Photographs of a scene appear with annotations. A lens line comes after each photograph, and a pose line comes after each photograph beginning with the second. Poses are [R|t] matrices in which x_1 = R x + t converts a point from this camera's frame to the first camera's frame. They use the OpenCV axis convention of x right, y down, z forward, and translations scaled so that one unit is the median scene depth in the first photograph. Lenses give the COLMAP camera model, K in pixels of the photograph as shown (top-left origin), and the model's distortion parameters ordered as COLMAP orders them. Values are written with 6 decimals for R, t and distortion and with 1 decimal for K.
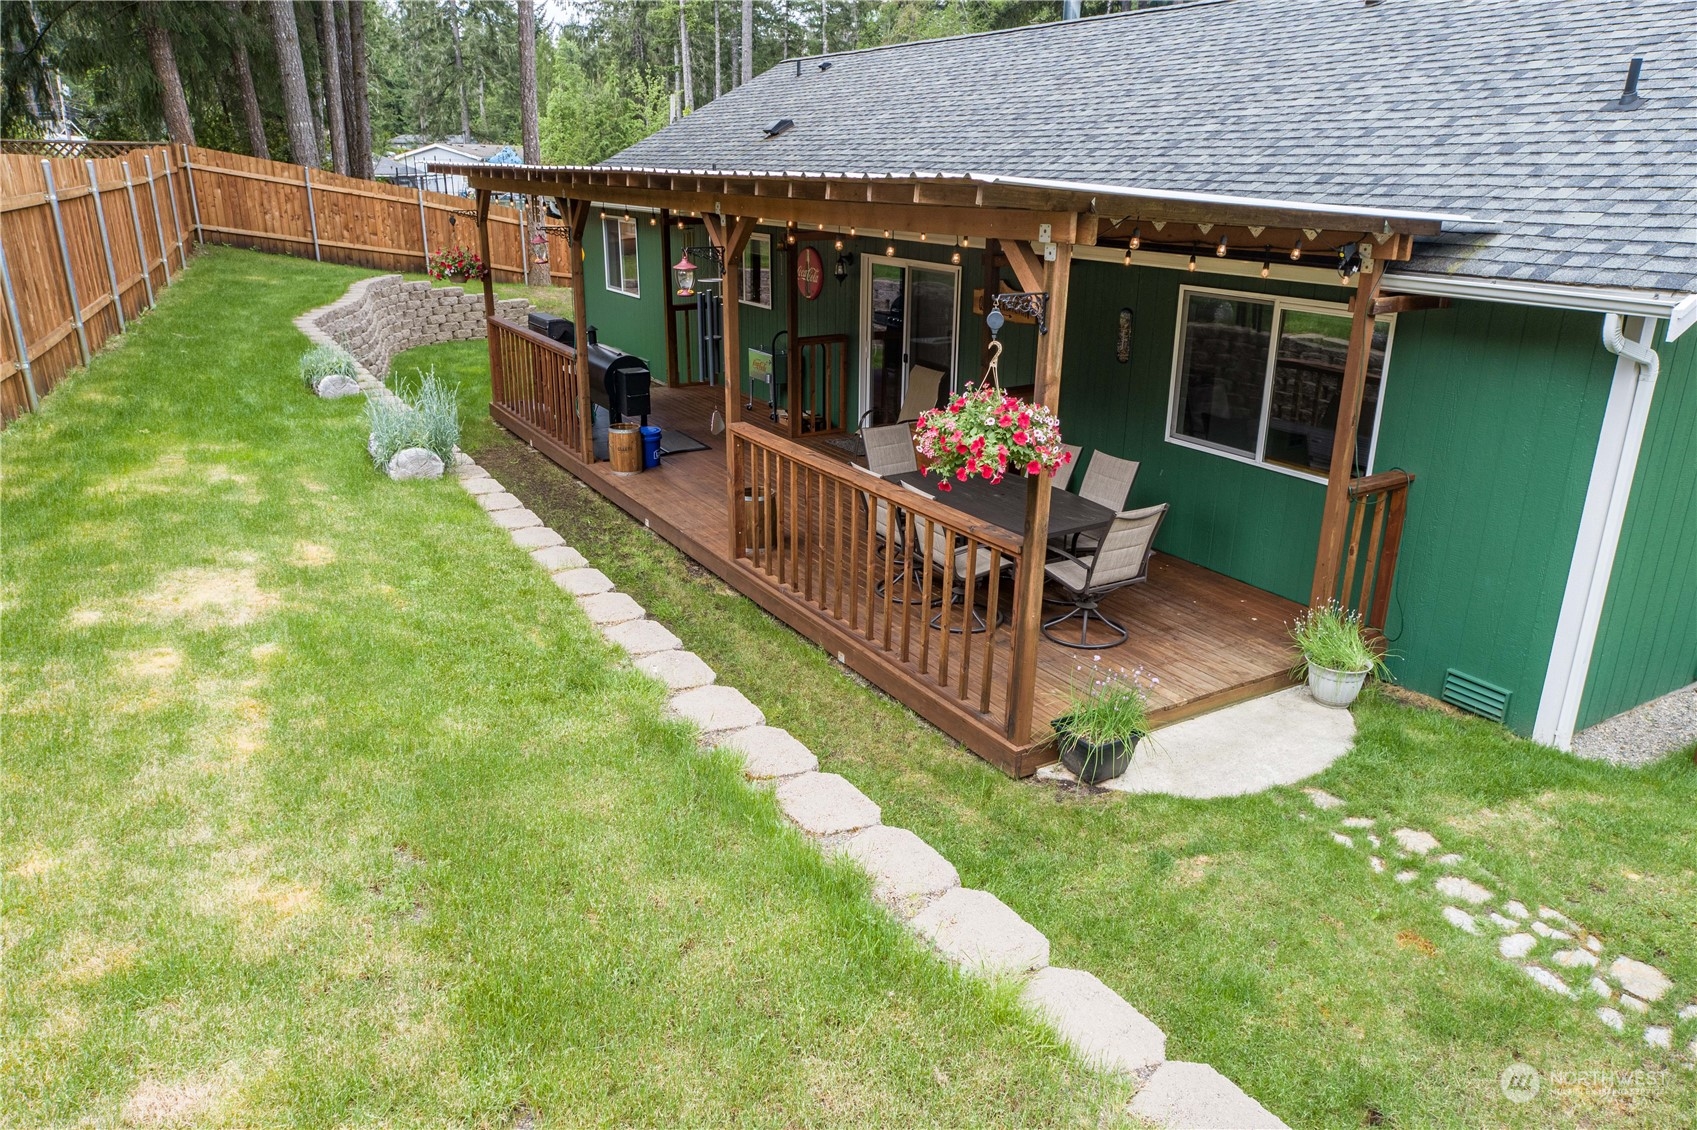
lens RADIAL K [[1166.0, 0, 848.5], [0, 1166.0, 565.0], [0, 0, 1]] dist [0.001243, 0.000529]
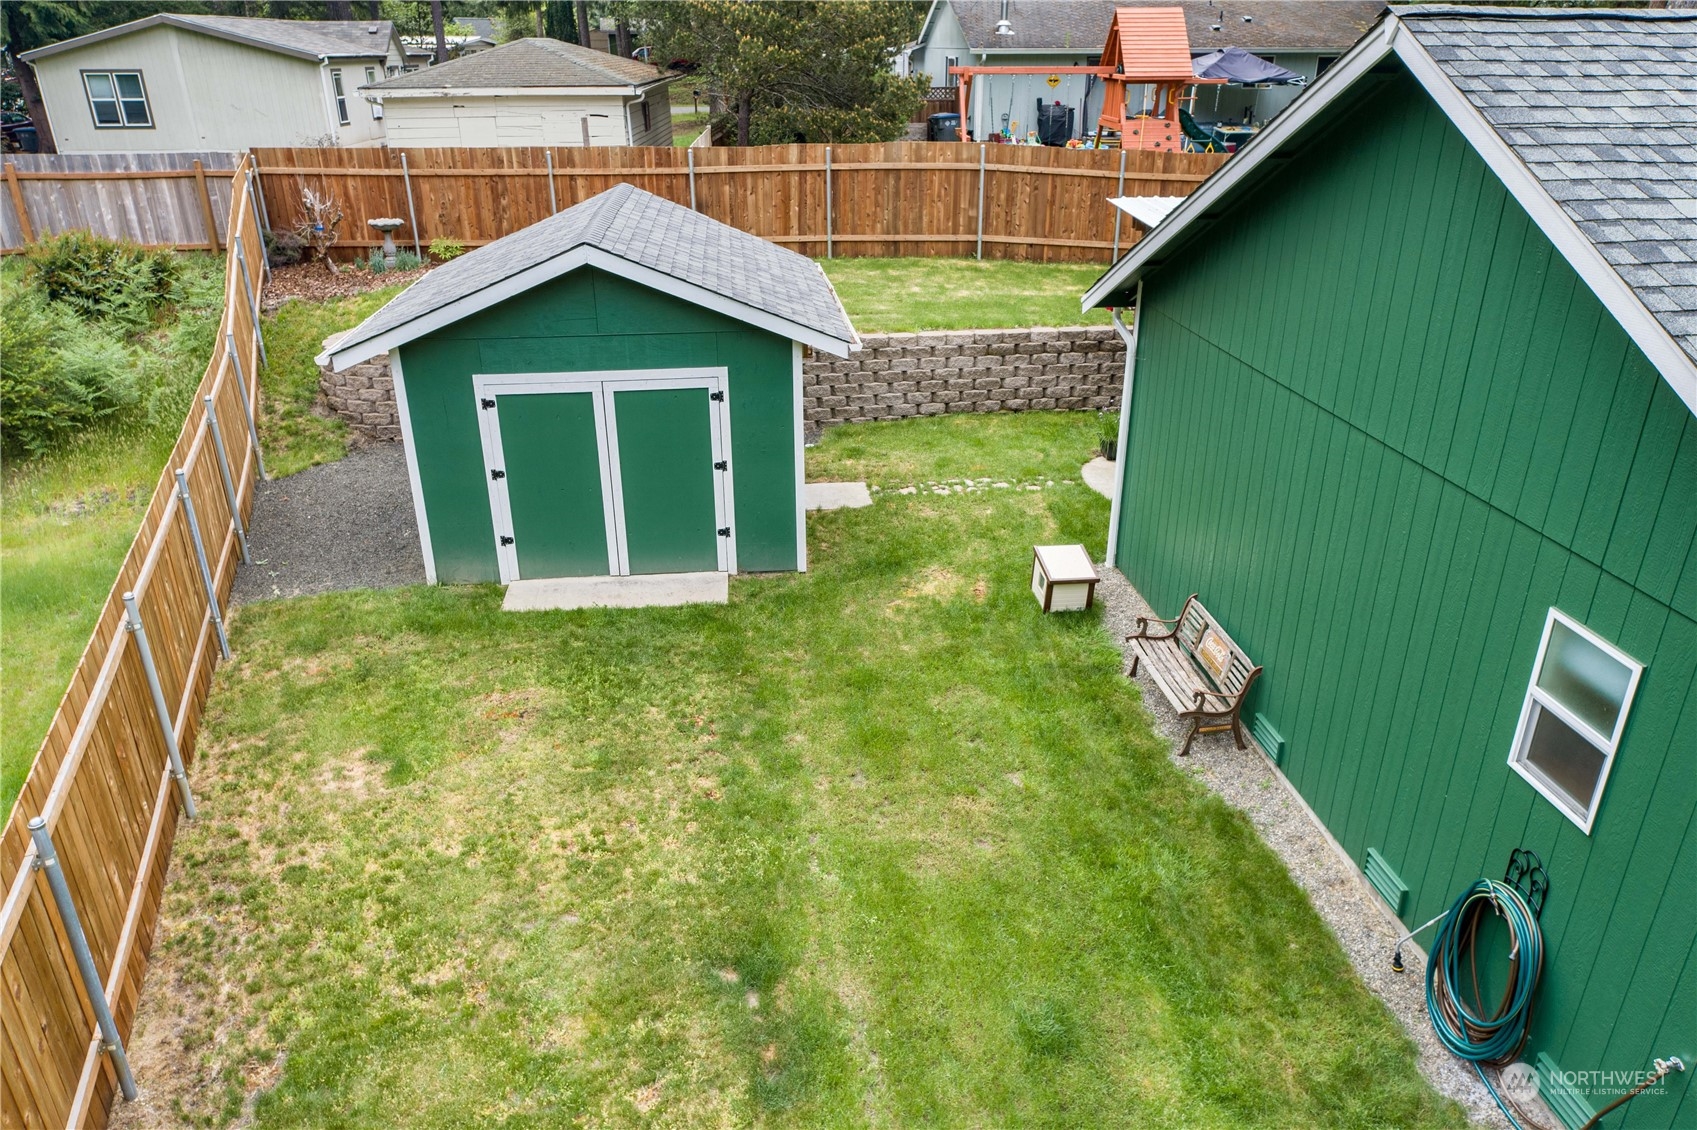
lens RADIAL K [[1134.8, 0, 848.5], [0, 1134.8, 565.0], [0, 0, 1]] dist [-0.002835, -0.002074]
pose [[-0.418512, 0.365594, -0.831378, 1.019338], [-0.300781, 0.807950, 0.506703, -0.272921], [0.856959, 0.462124, -0.228173, 0.490575]]
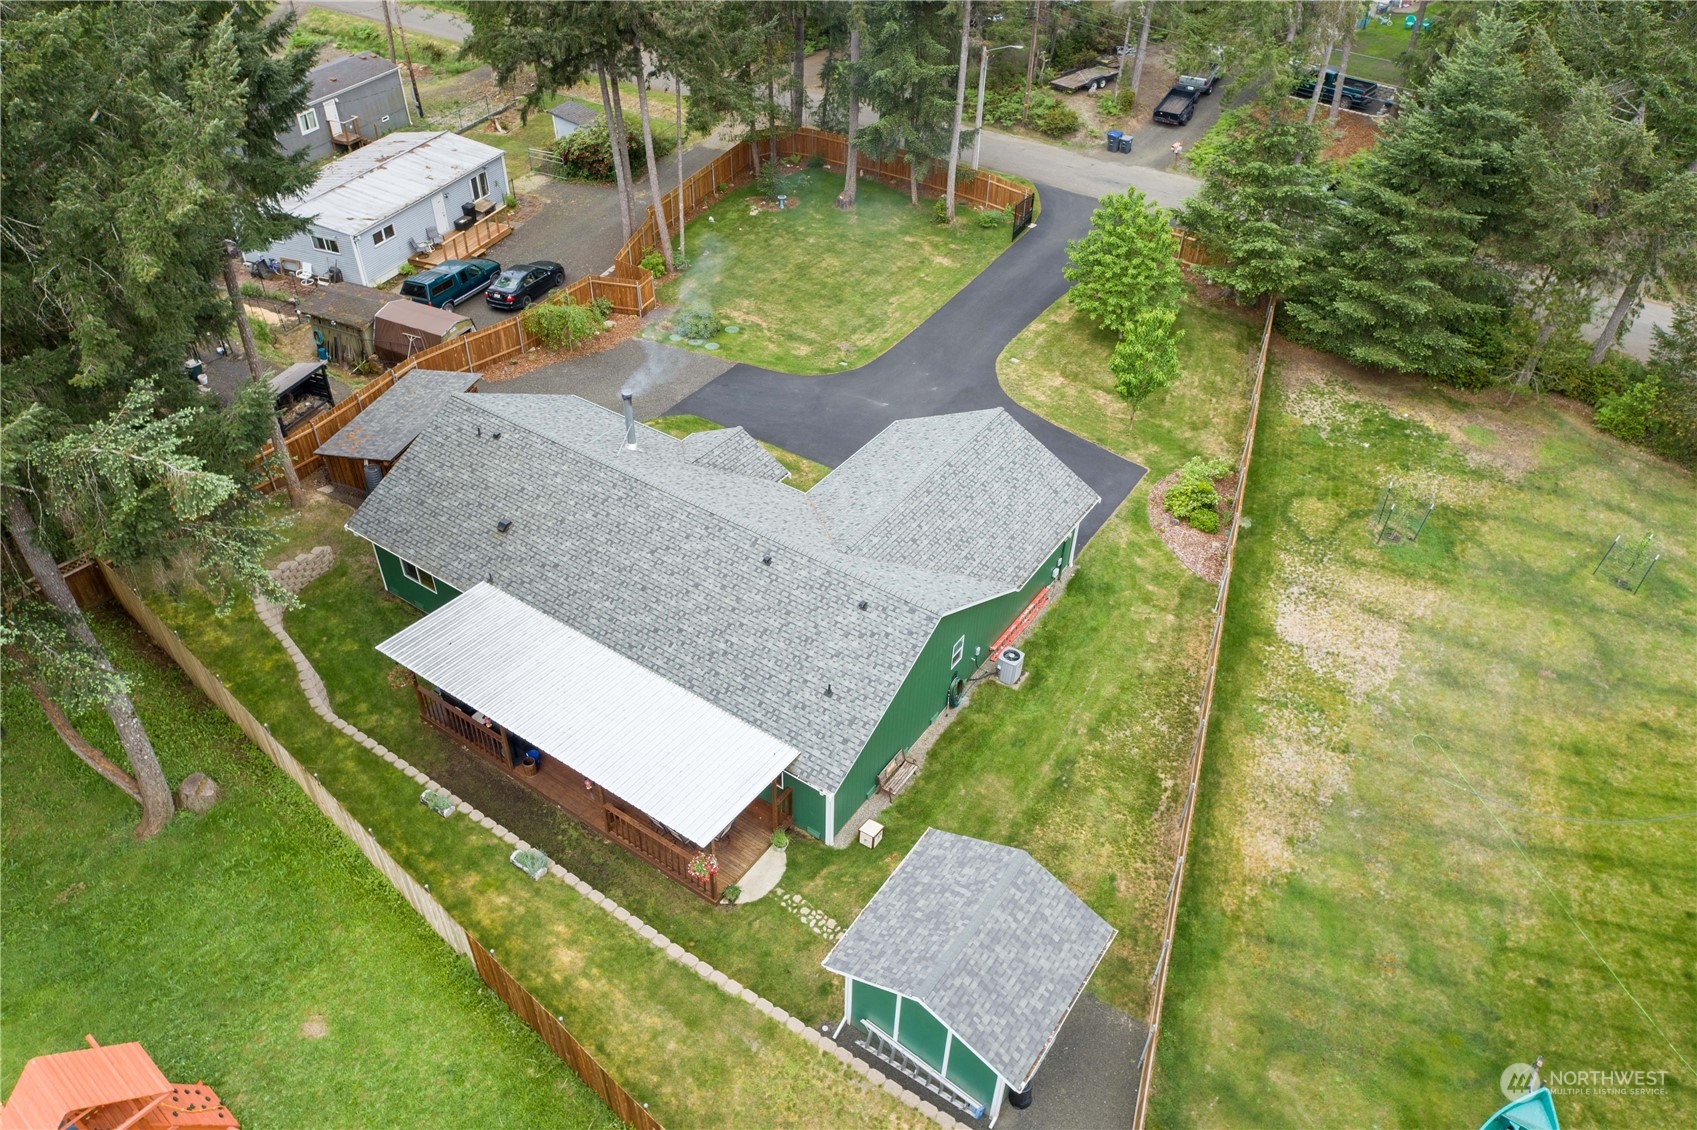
lens RADIAL K [[1166.0, 0, 848.5], [0, 1166.0, 565.0], [0, 0, 1]] dist [0.001243, 0.000529]
pose [[0.909452, -0.261158, 0.323563, -0.212237], [0.131133, 0.918584, 0.372836, -1.111005], [-0.394589, -0.296647, 0.869655, -1.147870]]
